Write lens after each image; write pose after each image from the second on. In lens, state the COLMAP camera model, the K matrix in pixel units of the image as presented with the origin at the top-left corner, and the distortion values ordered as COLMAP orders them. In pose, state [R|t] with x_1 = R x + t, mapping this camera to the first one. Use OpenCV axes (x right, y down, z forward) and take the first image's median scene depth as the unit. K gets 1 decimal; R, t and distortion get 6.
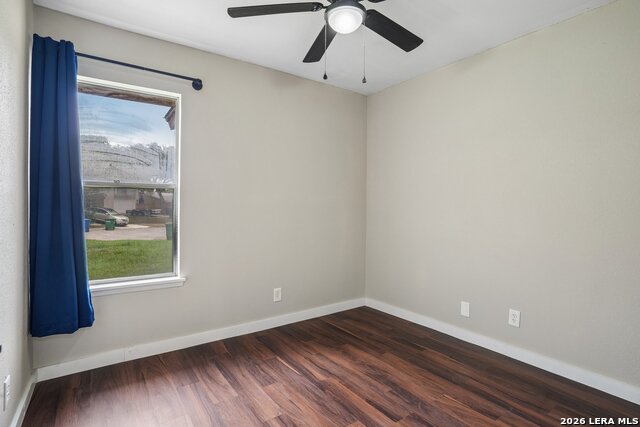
lens RADIAL K [[322.5, 0, 320.0], [0, 322.5, 213.5], [0, 0, 1]] dist [-0.000327, 0.000217]
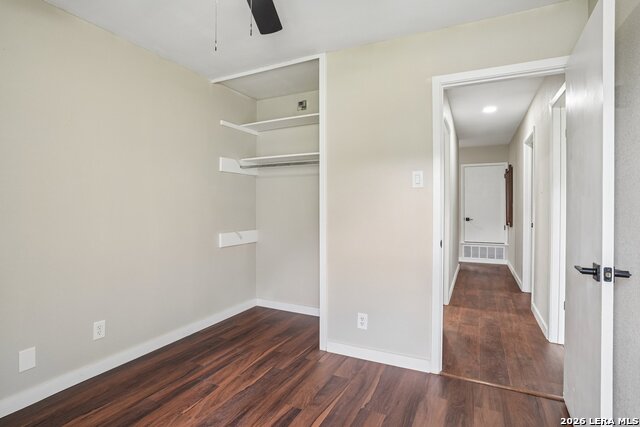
lens RADIAL K [[322.5, 0, 320.0], [0, 322.5, 213.5], [0, 0, 1]] dist [-0.000327, 0.000217]
pose [[-0.487438, -0.019981, 0.872929, -0.582810], [0.003839, 0.999679, 0.025026, -0.028825], [-0.873149, 0.015550, -0.487205, 1.066072]]
